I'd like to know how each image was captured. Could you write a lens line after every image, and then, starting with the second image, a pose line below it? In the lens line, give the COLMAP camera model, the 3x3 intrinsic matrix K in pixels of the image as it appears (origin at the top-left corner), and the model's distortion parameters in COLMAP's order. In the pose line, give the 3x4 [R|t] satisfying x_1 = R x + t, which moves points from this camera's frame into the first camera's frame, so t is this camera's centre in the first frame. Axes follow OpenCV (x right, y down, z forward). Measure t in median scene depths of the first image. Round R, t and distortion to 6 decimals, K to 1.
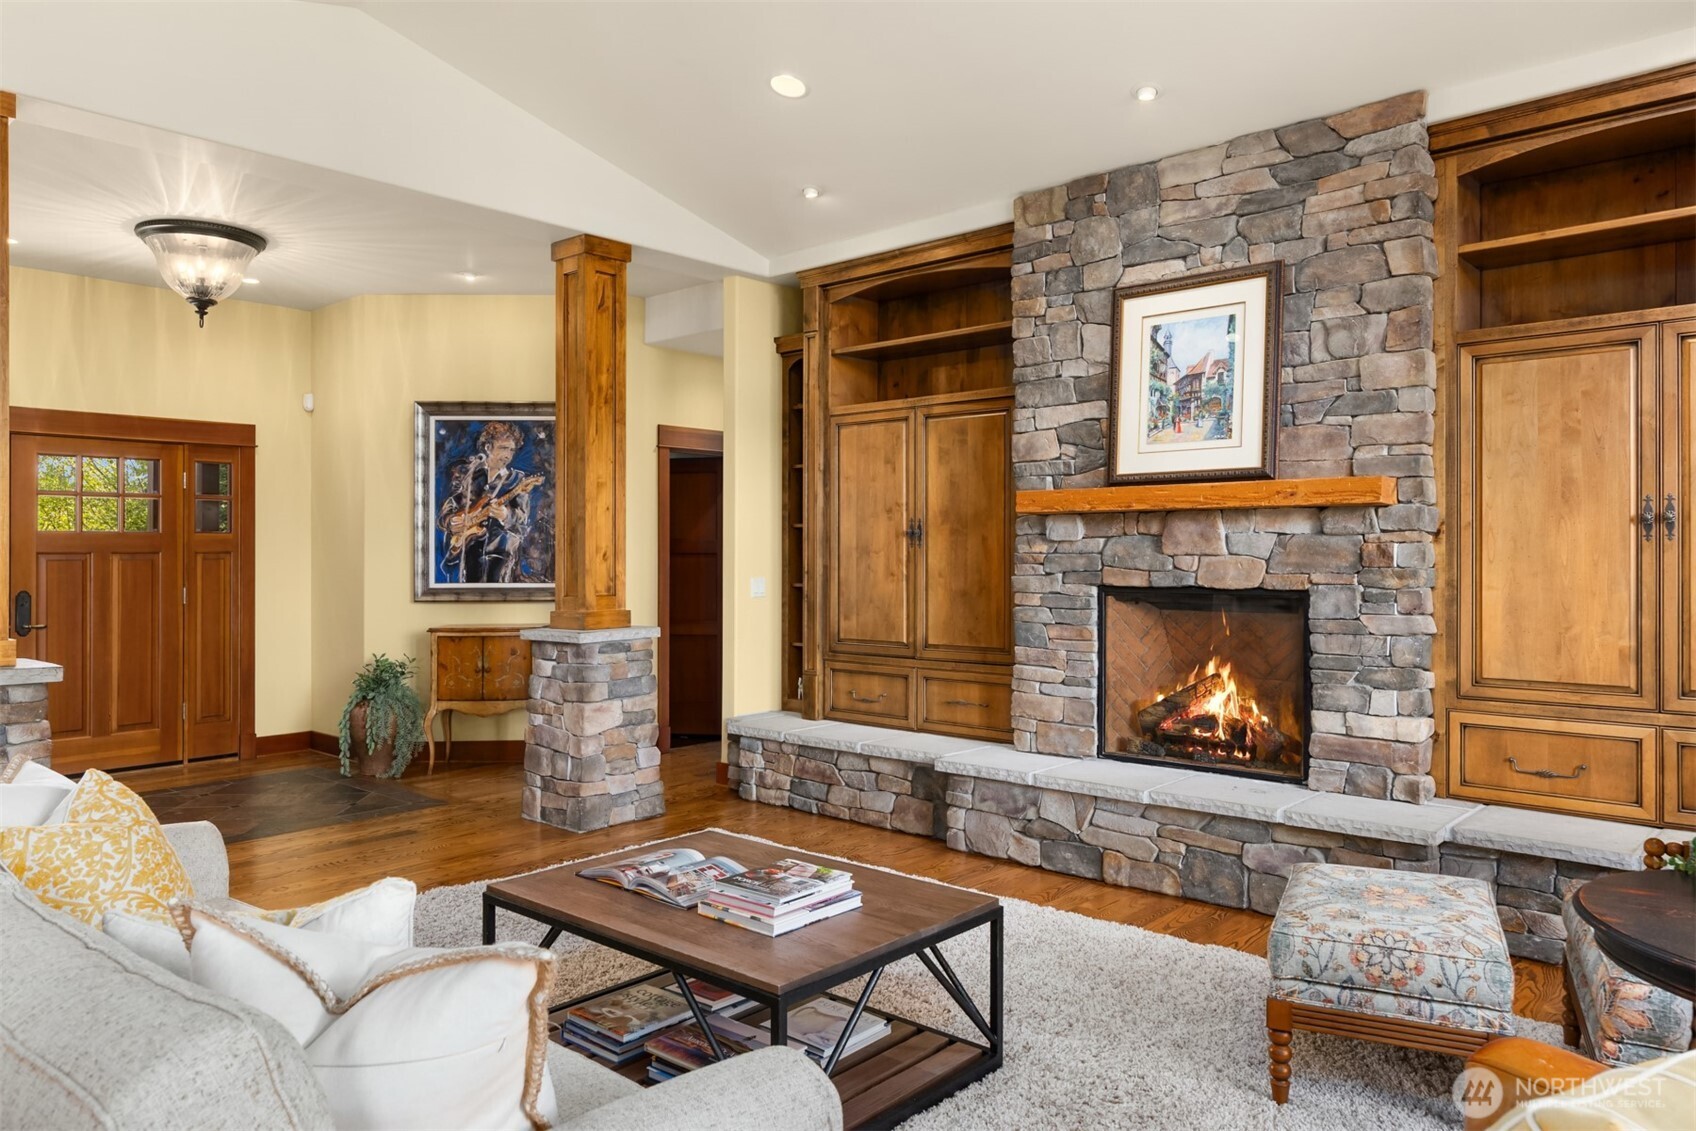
lens RADIAL K [[1152.9, 0, 821.7], [0, 1152.9, 545.3], [0, 0, 1]] dist [0.011278, -0.001546]
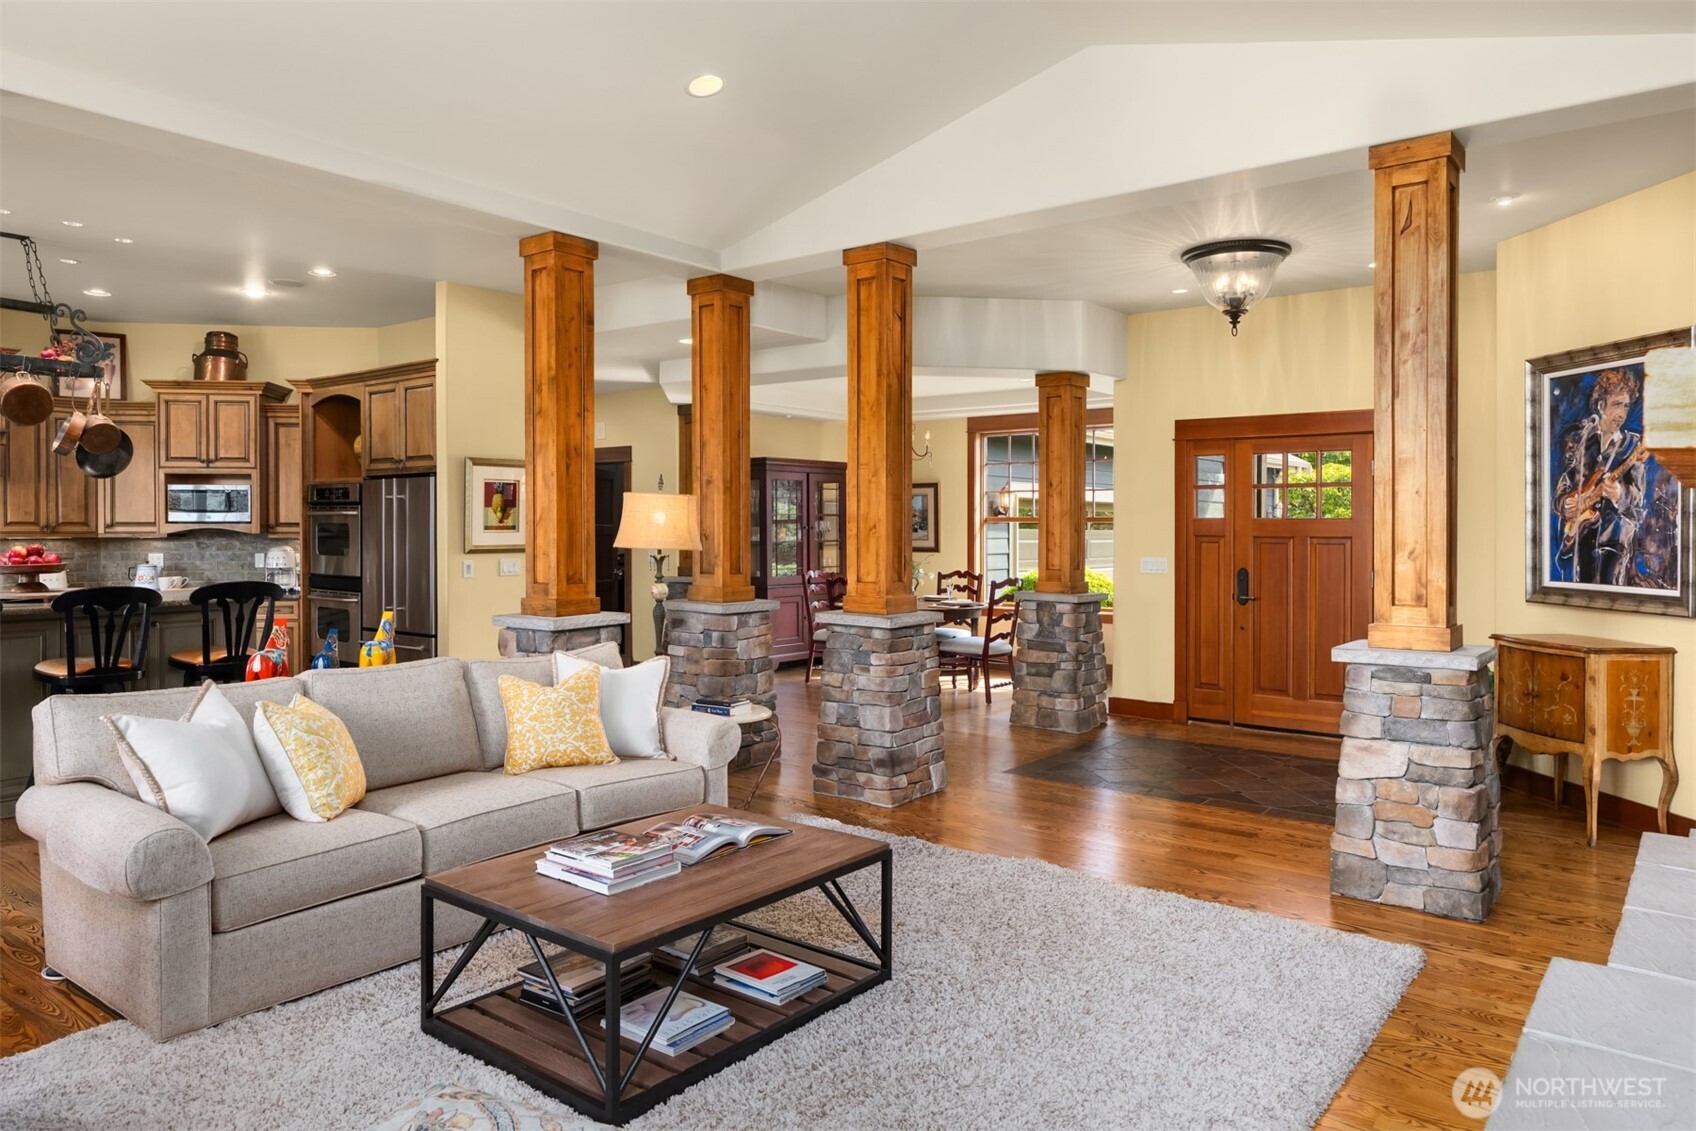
lens RADIAL K [[1123.0, 0, 810.8], [0, 1123.0, 526.9], [0, 0, 1]] dist [0.000193, 0.002304]
pose [[0.063174, 0.006333, -0.997982, 0.710436], [0.004147, 0.999970, 0.006608, -0.020733], [0.997994, -0.004556, 0.063146, 0.743621]]
